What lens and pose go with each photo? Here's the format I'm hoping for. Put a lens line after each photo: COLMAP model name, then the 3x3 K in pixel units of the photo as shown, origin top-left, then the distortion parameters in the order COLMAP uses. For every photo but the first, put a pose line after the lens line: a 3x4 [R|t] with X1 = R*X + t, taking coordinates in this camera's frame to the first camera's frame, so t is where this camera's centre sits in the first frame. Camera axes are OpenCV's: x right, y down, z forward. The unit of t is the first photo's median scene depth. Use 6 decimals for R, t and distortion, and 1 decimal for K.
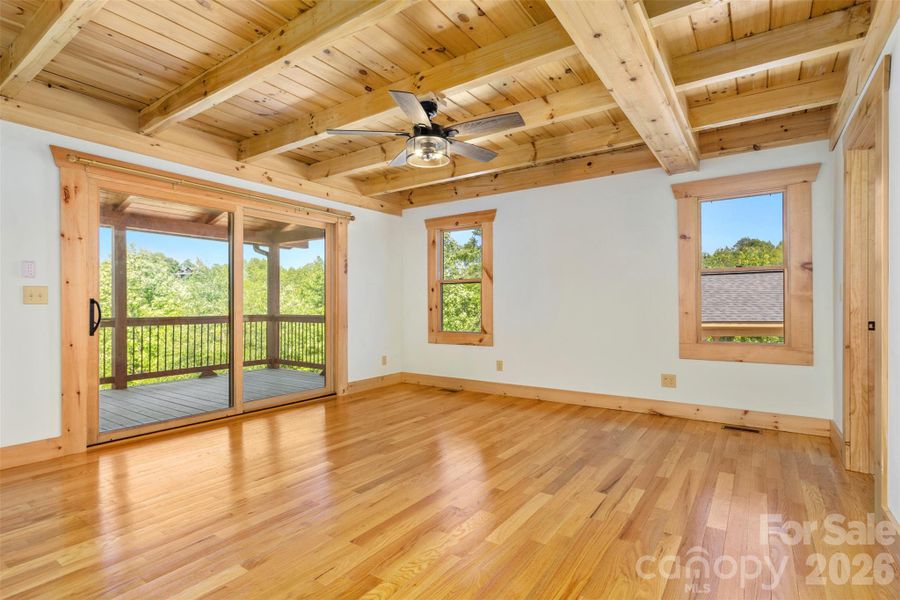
lens RADIAL K [[452.7, 0, 450.4], [0, 452.7, 303.3], [0, 0, 1]] dist [-0.001953, -0.000540]
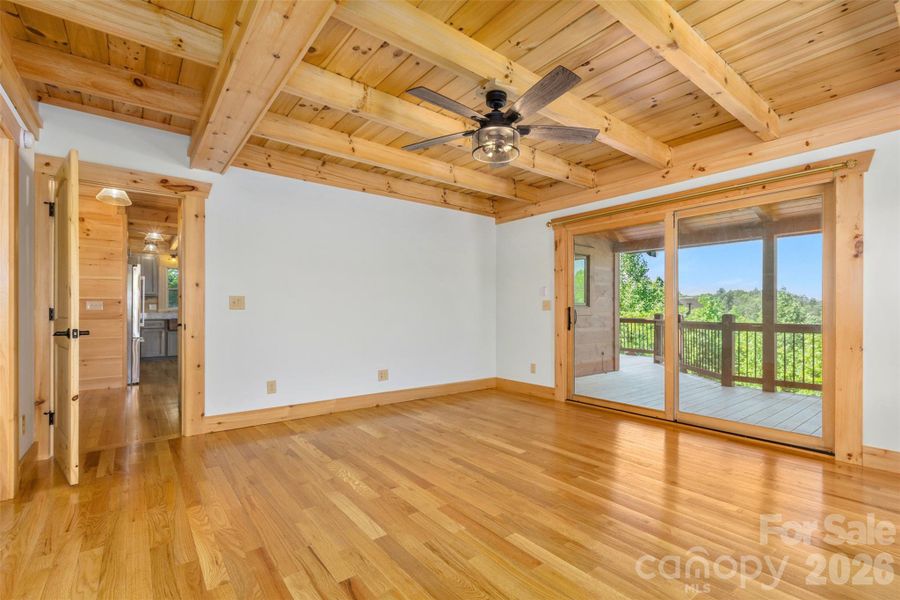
lens RADIAL K [[408.6, 0, 450.9], [0, 408.6, 308.7], [0, 0, 1]] dist [0.000146, -0.000139]
pose [[-0.306095, -0.004435, -0.951991, 0.695468], [0.002849, 0.999980, -0.005575, 0.002483], [0.951997, -0.004419, -0.306077, 1.055963]]
